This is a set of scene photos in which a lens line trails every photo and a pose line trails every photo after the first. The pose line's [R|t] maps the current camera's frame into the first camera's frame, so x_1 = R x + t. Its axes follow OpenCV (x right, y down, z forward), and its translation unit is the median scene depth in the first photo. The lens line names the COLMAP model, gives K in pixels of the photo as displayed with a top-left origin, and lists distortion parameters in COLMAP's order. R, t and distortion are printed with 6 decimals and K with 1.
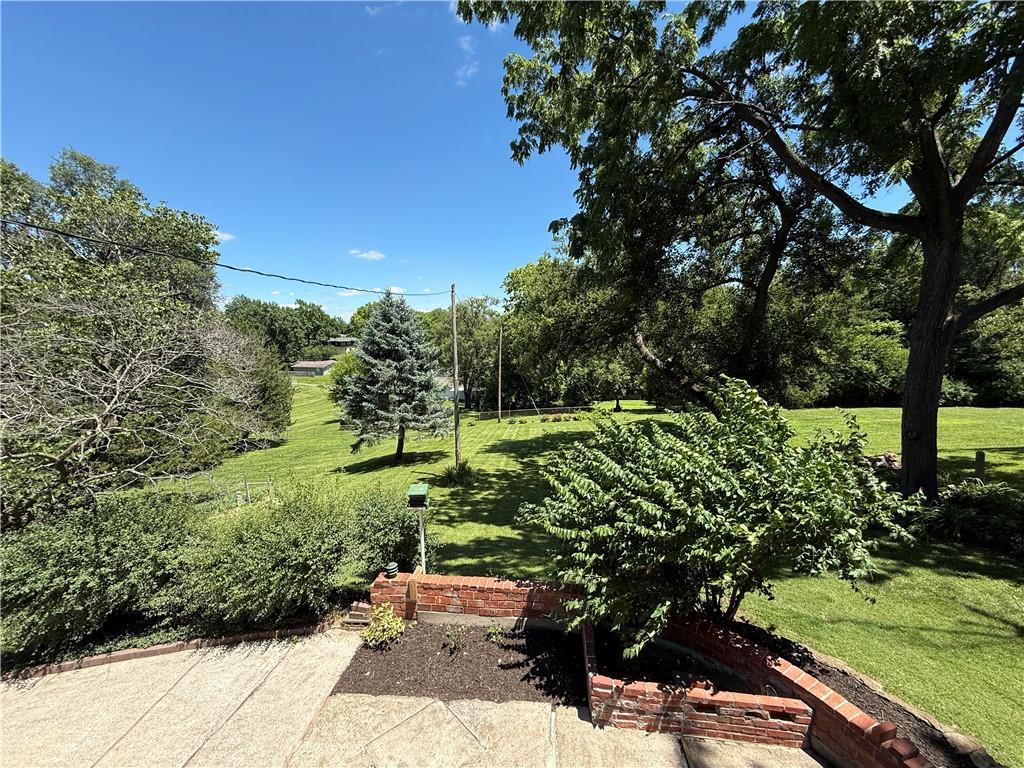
lens RADIAL K [[408.4, 0, 509.3], [0, 408.4, 384.8], [0, 0, 1]] dist [0.000732, 0.000077]
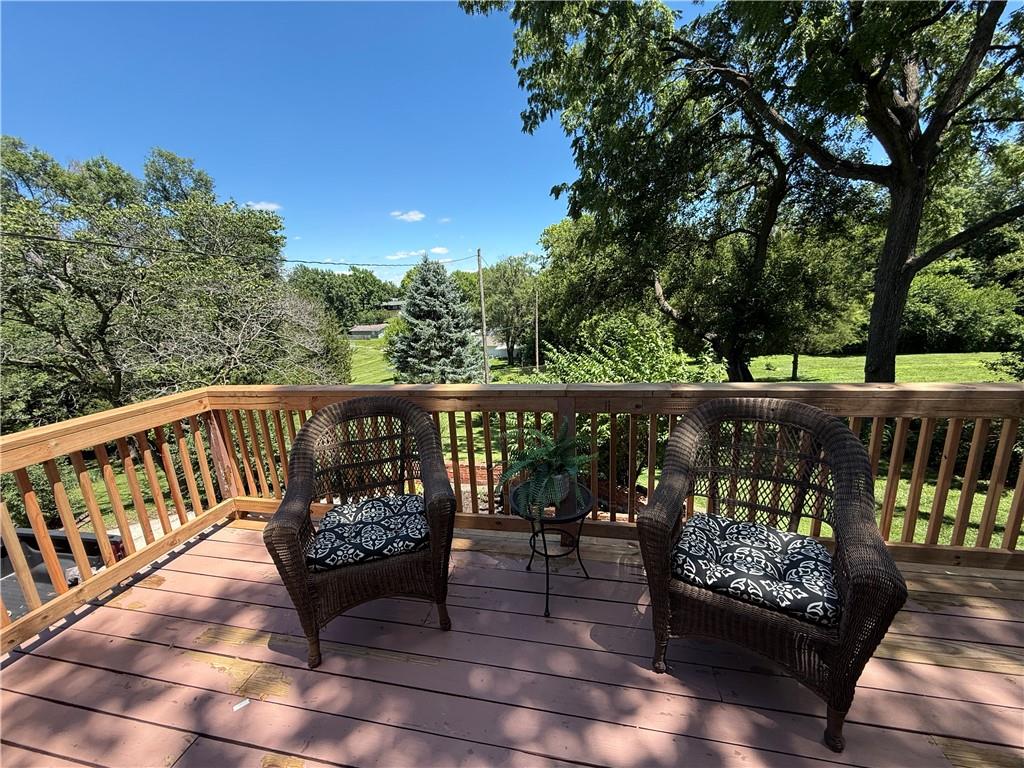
lens RADIAL K [[408.4, 0, 508.8], [0, 408.4, 390.1], [0, 0, 1]] dist [-0.002295, -0.000214]
pose [[0.992014, -0.013783, -0.125376, 0.069451], [0.027789, 0.993469, 0.110663, 0.014617], [0.123032, -0.113263, 0.985918, -0.117208]]
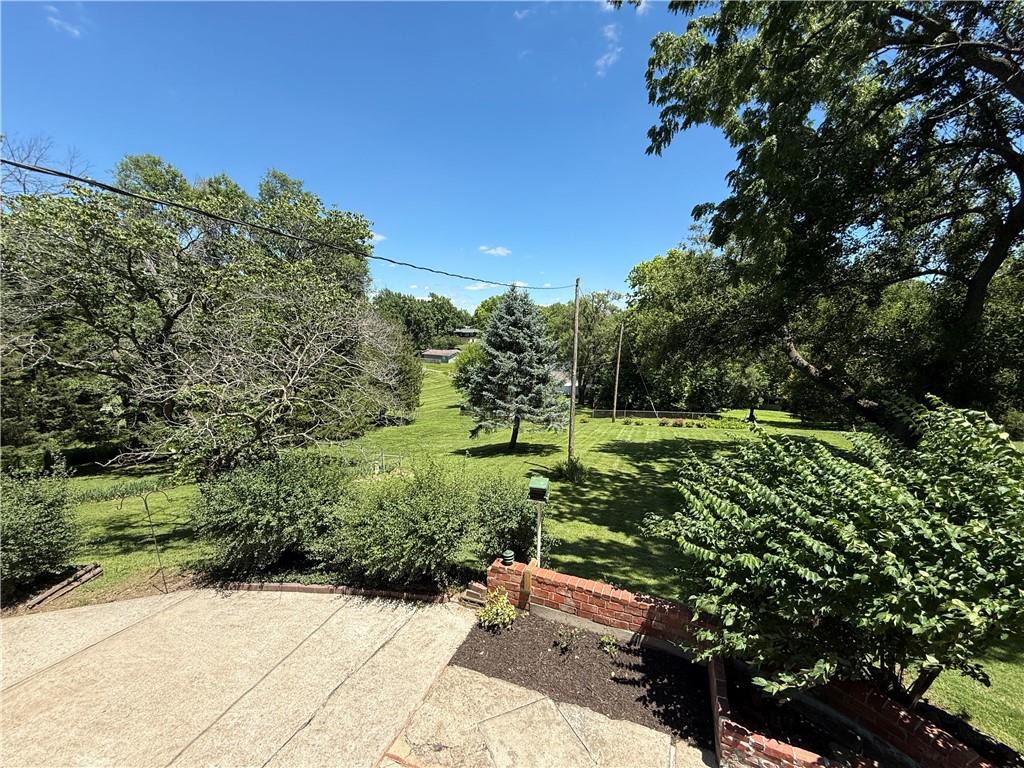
lens RADIAL K [[408.4, 0, 509.3], [0, 408.4, 384.8], [0, 0, 1]] dist [0.000732, 0.000077]
pose [[0.960029, 0.069231, -0.271203, -0.010499], [-0.065795, 0.997596, 0.021756, -0.000127], [0.272057, -0.003043, 0.962276, 0.005031]]
